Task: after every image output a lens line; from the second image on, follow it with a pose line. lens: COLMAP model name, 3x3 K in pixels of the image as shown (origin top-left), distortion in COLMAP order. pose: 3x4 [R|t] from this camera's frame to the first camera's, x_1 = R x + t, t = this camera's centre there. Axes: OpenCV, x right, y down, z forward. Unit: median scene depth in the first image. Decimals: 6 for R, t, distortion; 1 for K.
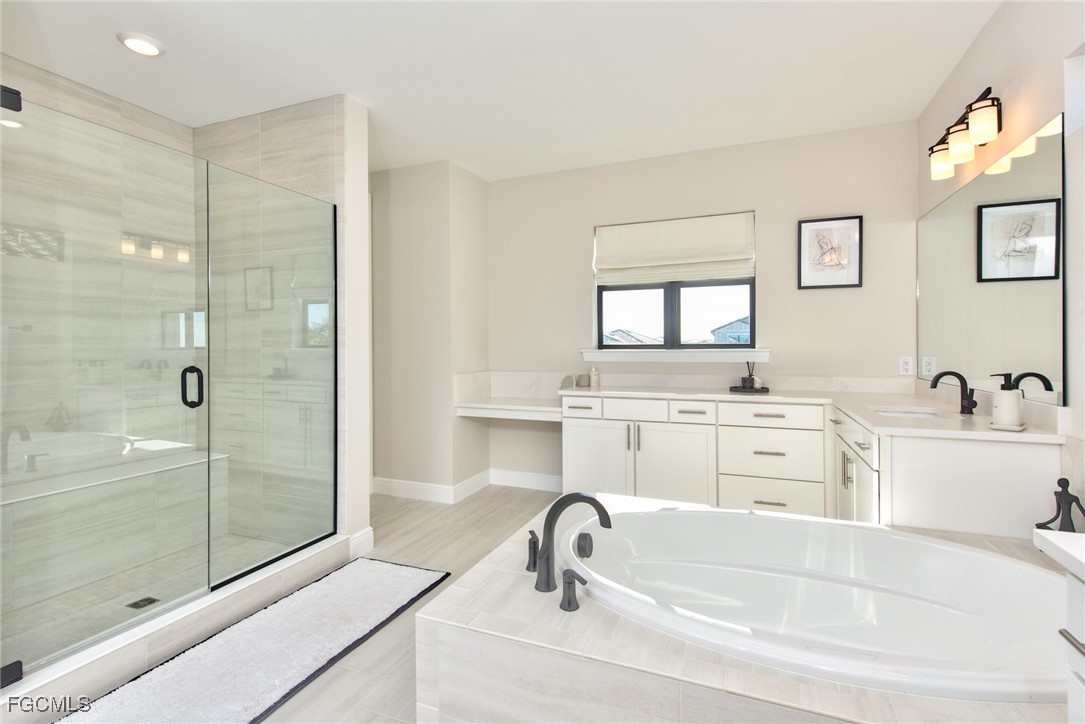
lens RADIAL K [[506.2, 0, 535.9], [0, 506.2, 347.6], [0, 0, 1]] dist [0.000679, -0.000784]
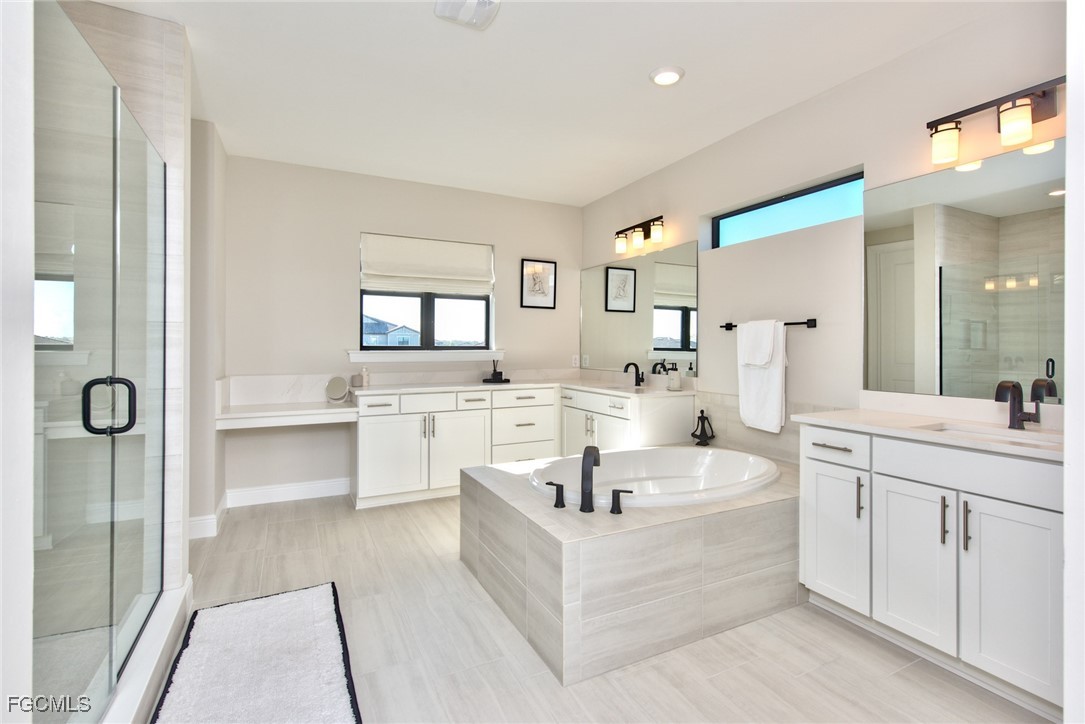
lens RADIAL K [[506.2, 0, 535.9], [0, 506.2, 347.6], [0, 0, 1]] dist [0.000679, -0.000784]
pose [[0.648815, 0.004024, 0.760935, -0.527445], [-0.002781, 0.999992, -0.002916, -0.000695], [-0.760941, -0.000224, 0.648821, 0.062861]]
